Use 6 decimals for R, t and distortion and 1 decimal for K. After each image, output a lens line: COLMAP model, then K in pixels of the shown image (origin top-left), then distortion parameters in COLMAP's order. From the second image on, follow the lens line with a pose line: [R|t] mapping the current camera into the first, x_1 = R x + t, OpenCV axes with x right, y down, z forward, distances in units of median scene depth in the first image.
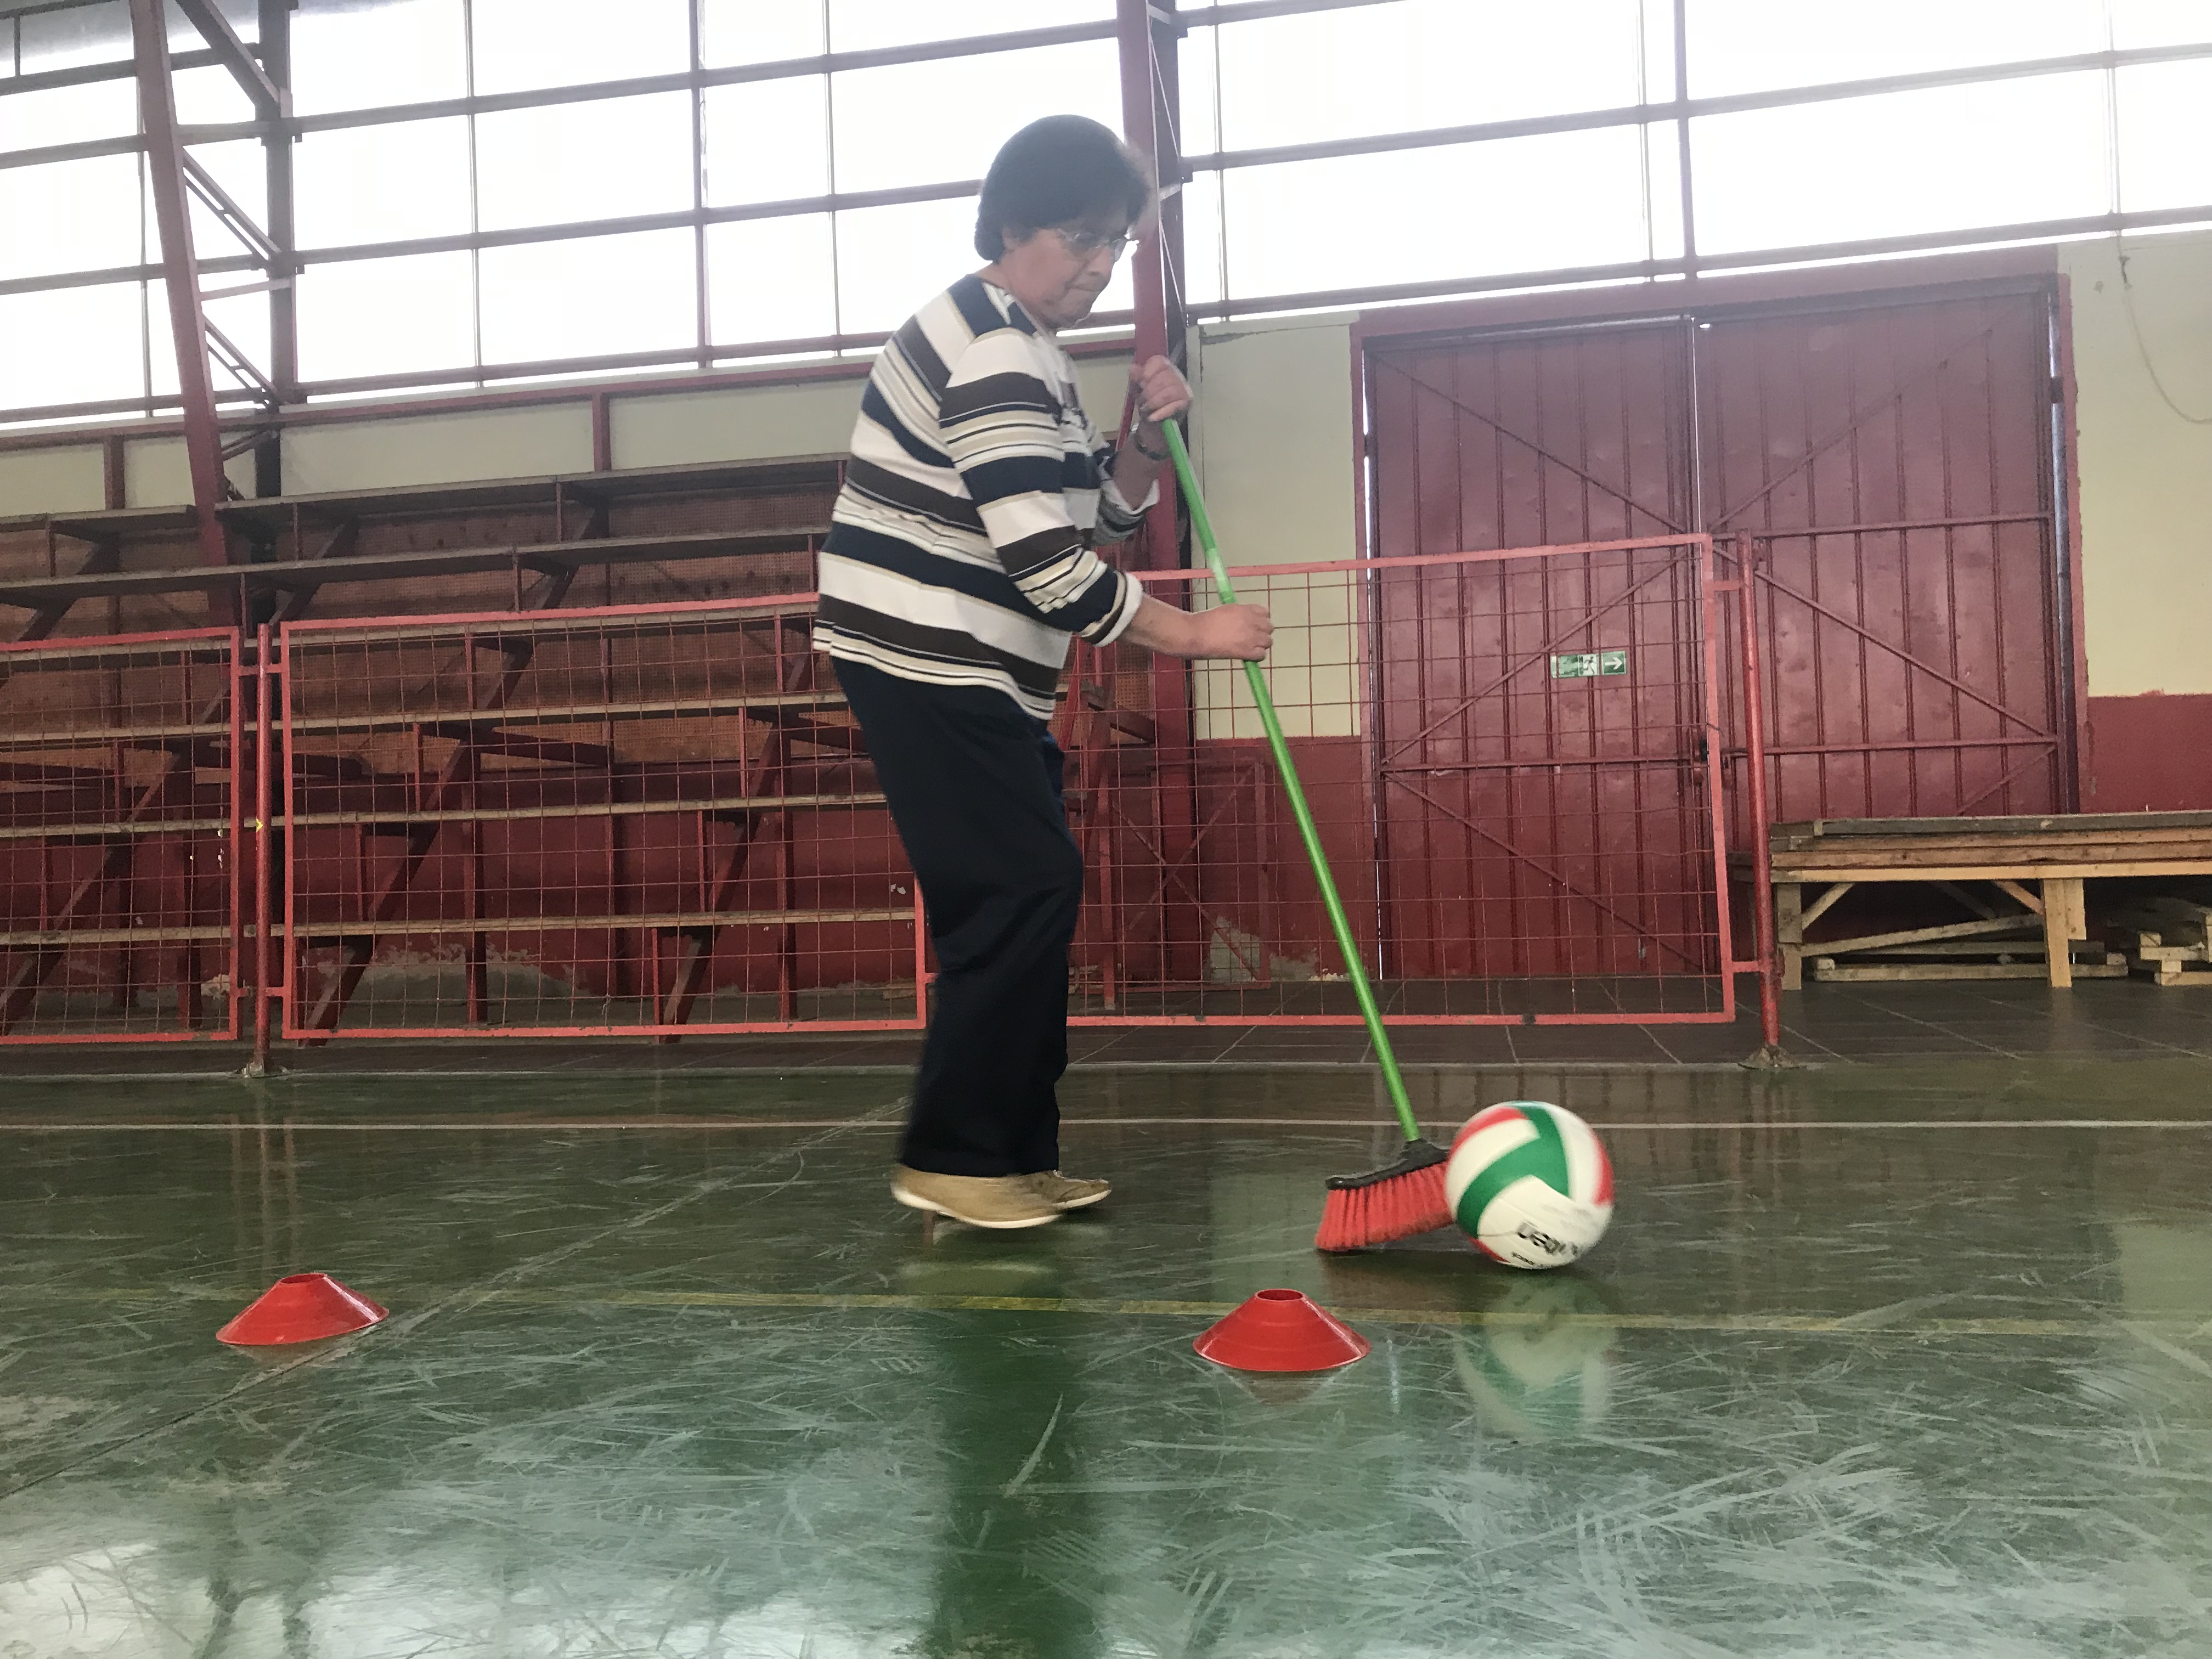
lens RADIAL K [[1812.9, 0, 1104.4], [0, 1812.9, 818.6], [0, 0, 1]] dist [0.028635, -0.030979]
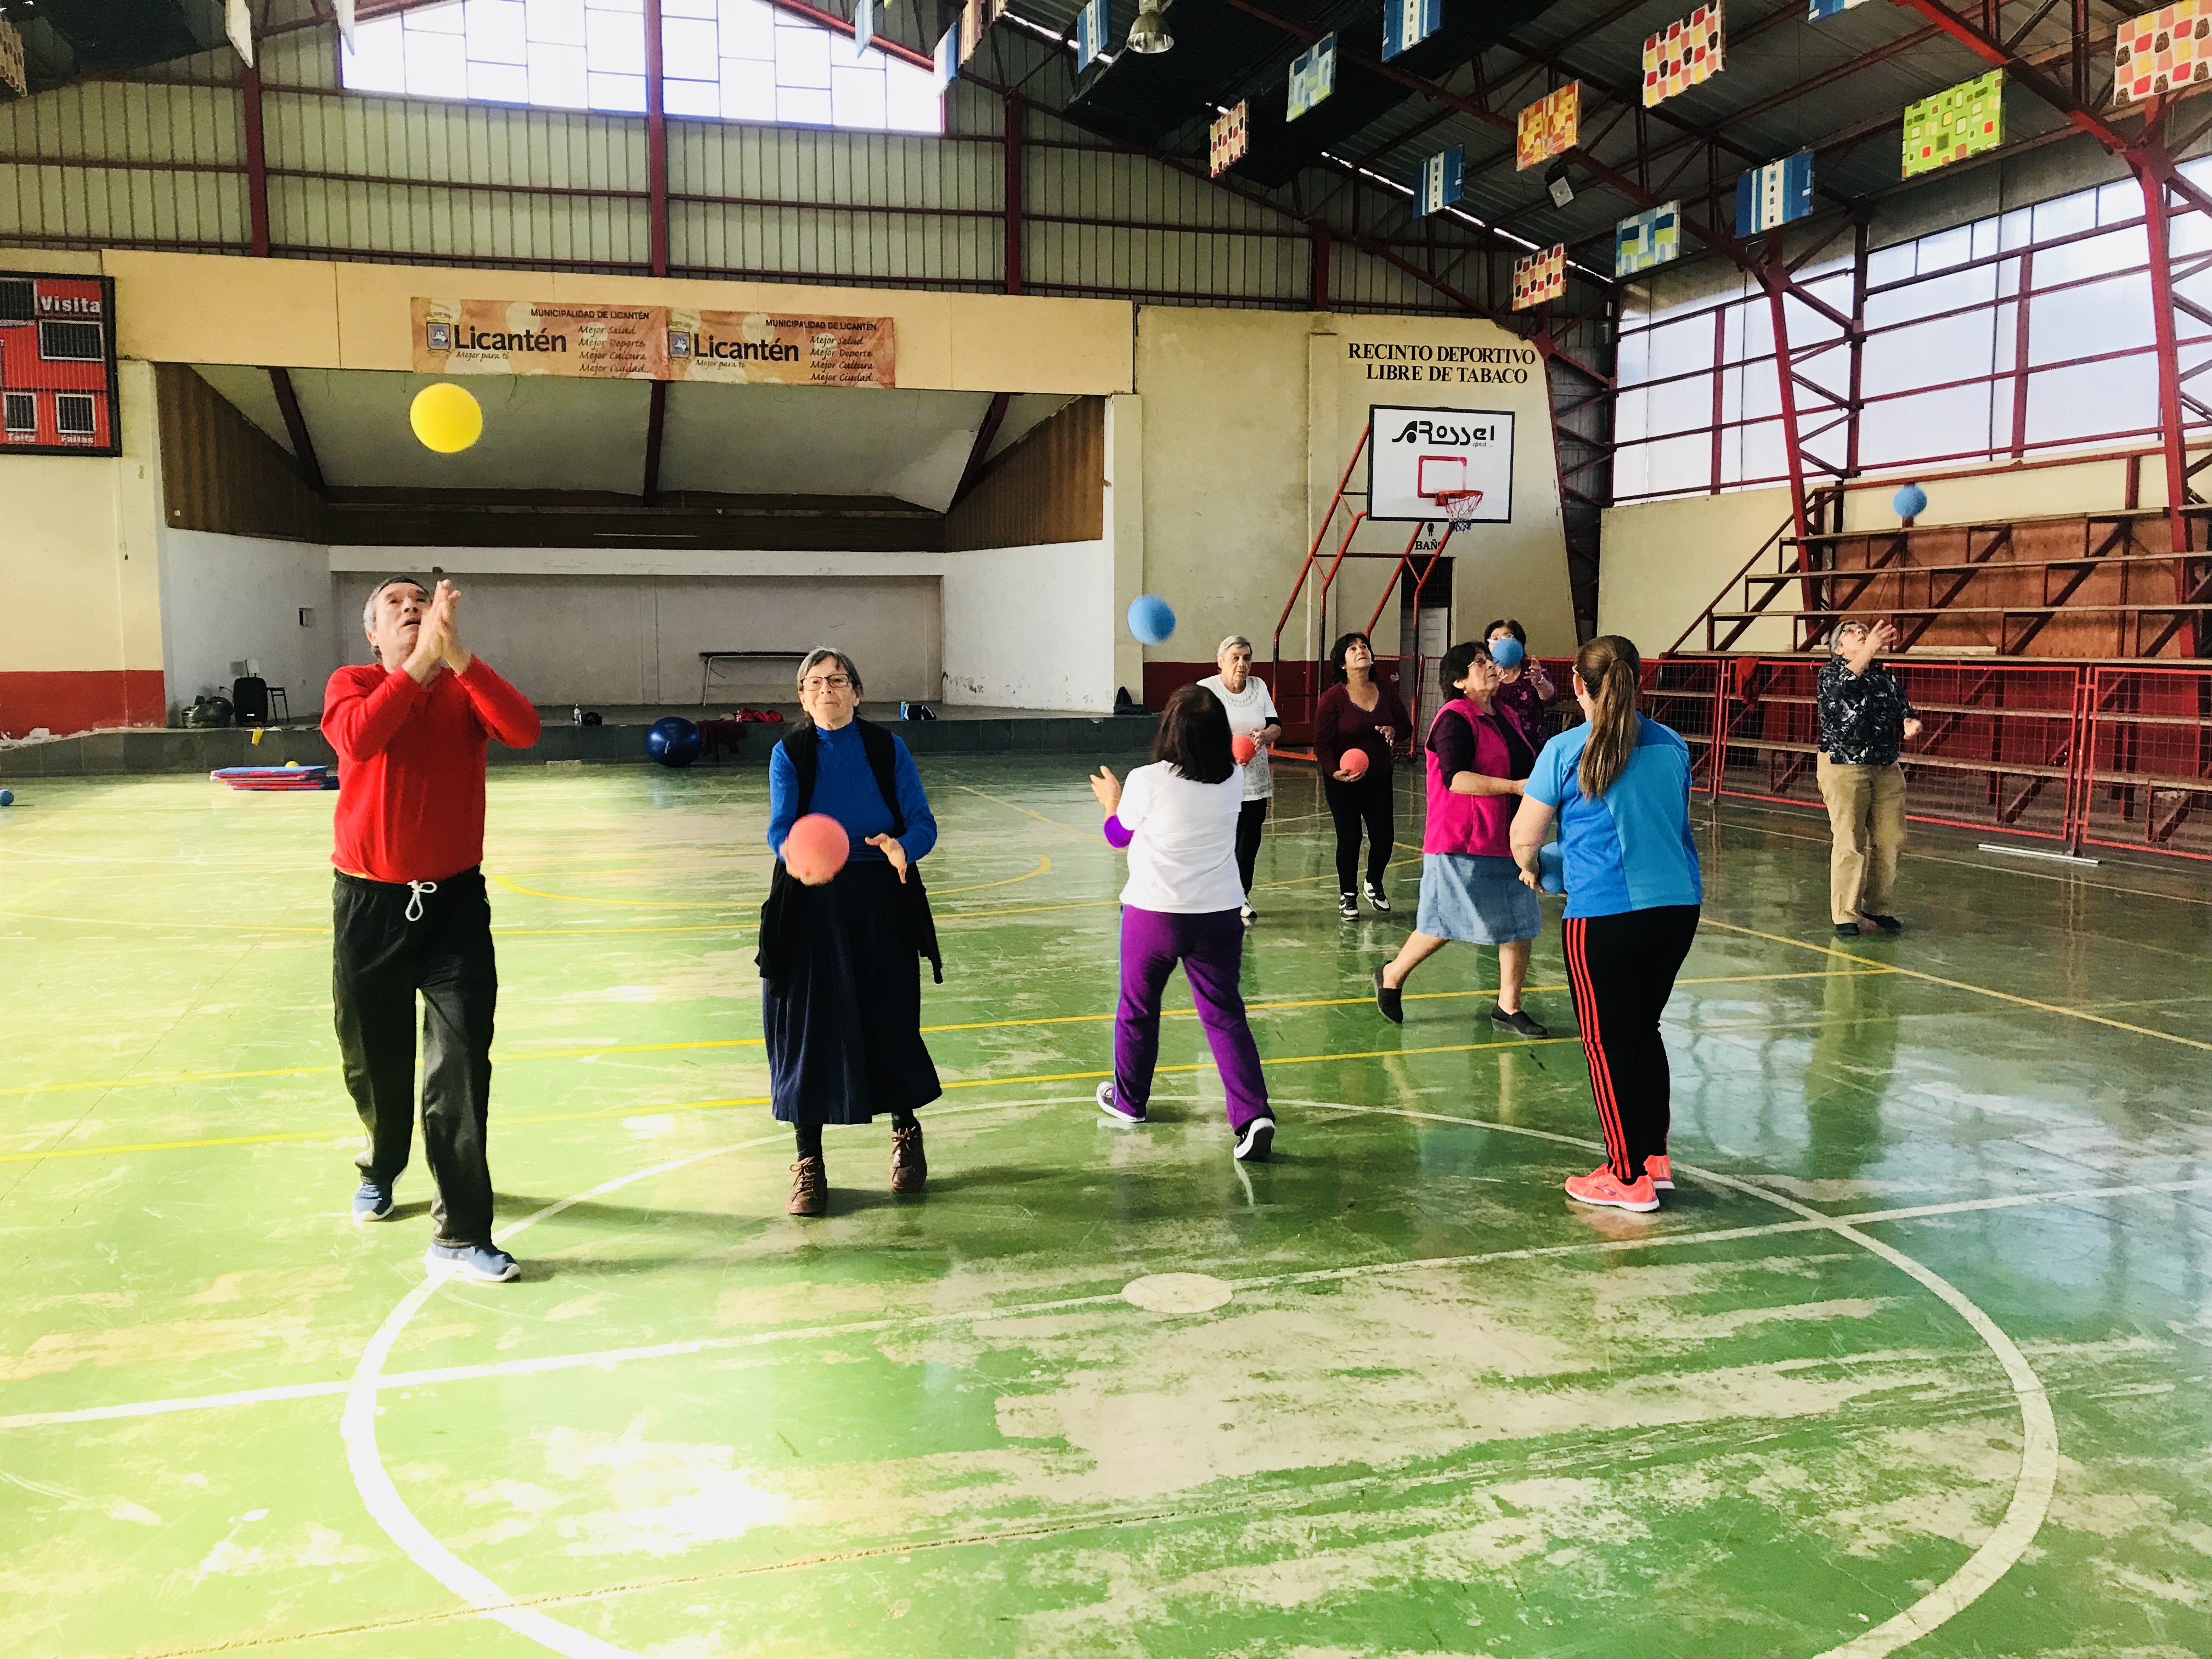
lens RADIAL K [[1812.9, 0, 1080.8], [0, 1812.9, 826.0], [0, 0, 1]] dist [0.028635, -0.030979]
pose [[0.455953, 0.122679, -0.881508, 0.525726], [0.011006, 0.989601, 0.143415, -0.127962], [0.889936, -0.075092, 0.449862, -0.620754]]
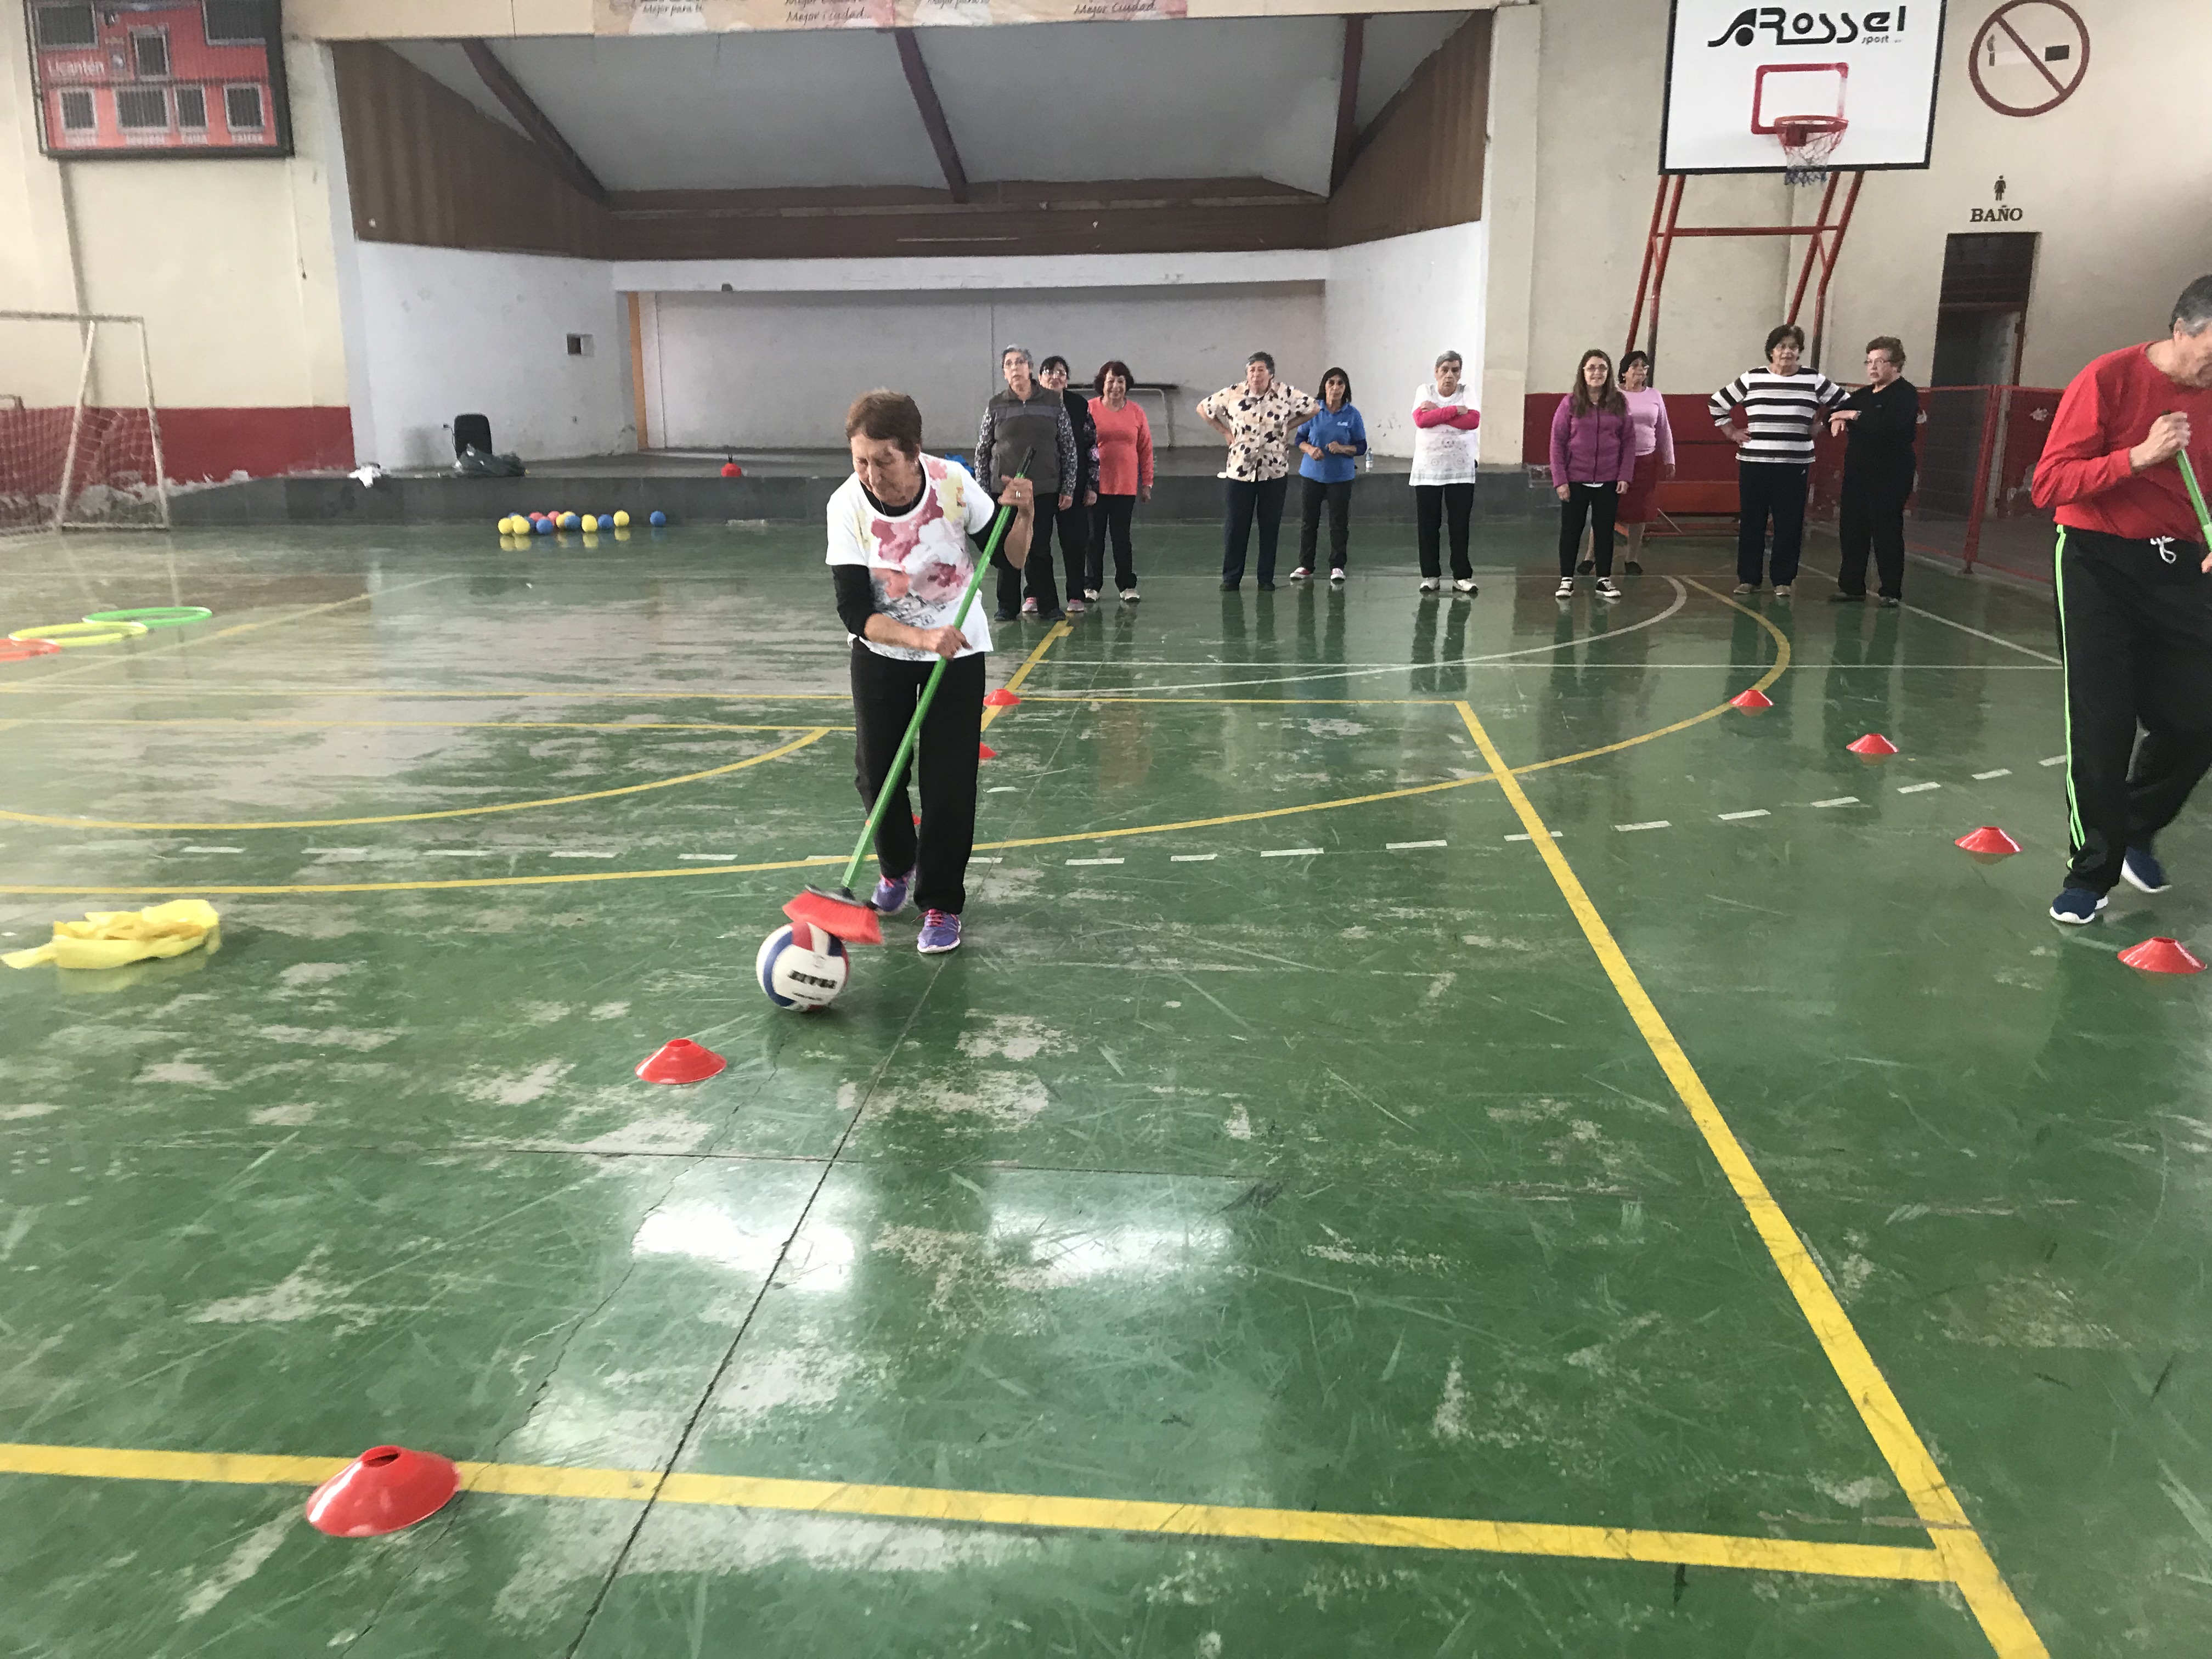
lens RADIAL K [[1812.9, 0, 1083.9], [0, 1812.9, 819.8], [0, 0, 1]] dist [0.028635, -0.030979]
pose [[0.102925, 0.268187, -0.957853, 0.163077], [0.030228, 0.961679, 0.272506, -0.094900], [0.994230, -0.057001, 0.090874, -0.061080]]
